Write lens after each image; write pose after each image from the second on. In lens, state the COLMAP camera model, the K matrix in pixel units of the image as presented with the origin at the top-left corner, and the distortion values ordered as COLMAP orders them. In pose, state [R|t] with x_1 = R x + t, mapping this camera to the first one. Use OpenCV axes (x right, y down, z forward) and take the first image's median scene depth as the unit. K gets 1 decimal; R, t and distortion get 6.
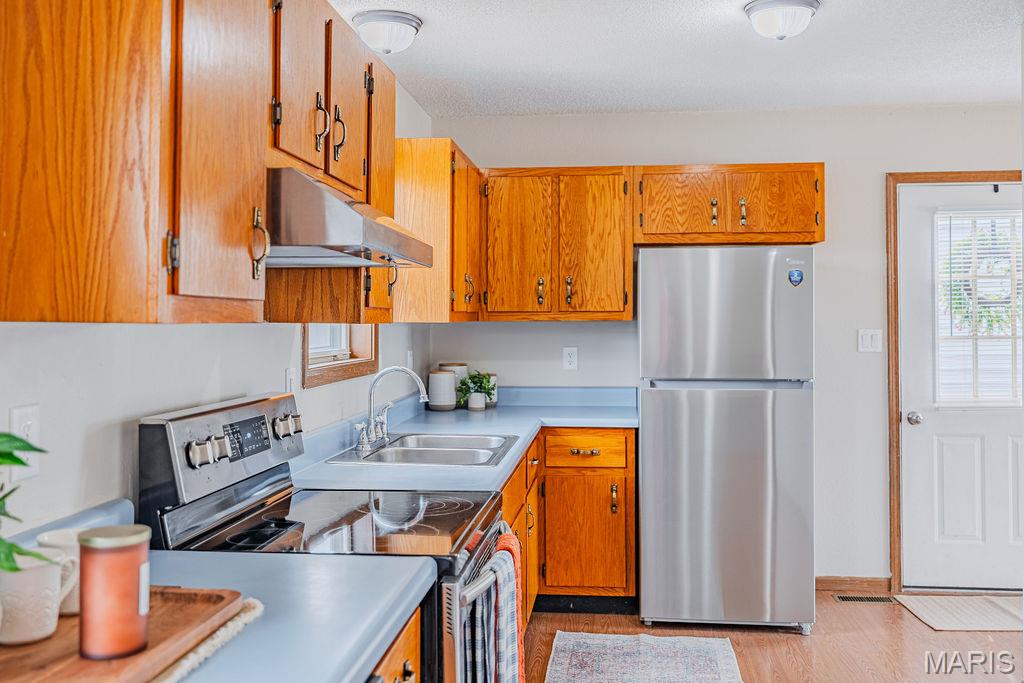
lens RADIAL K [[965.3, 0, 495.3], [0, 965.3, 300.0], [0, 0, 1]] dist [0.007036, 0.000000]
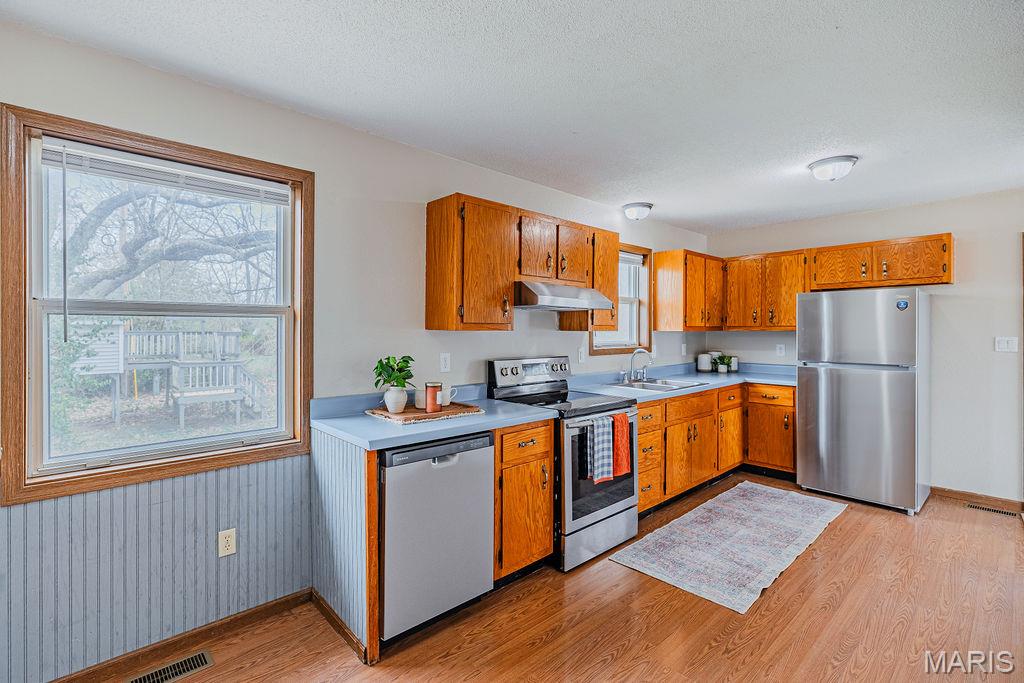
lens RADIAL K [[454.4, 0, 513.0], [0, 454.4, 327.6], [0, 0, 1]] dist [0.002219, -0.000771]
pose [[0.758579, -0.002222, -0.651578, 0.283944], [0.011687, 0.999880, 0.010196, -0.000545], [0.651477, -0.015349, 0.758513, -0.051906]]
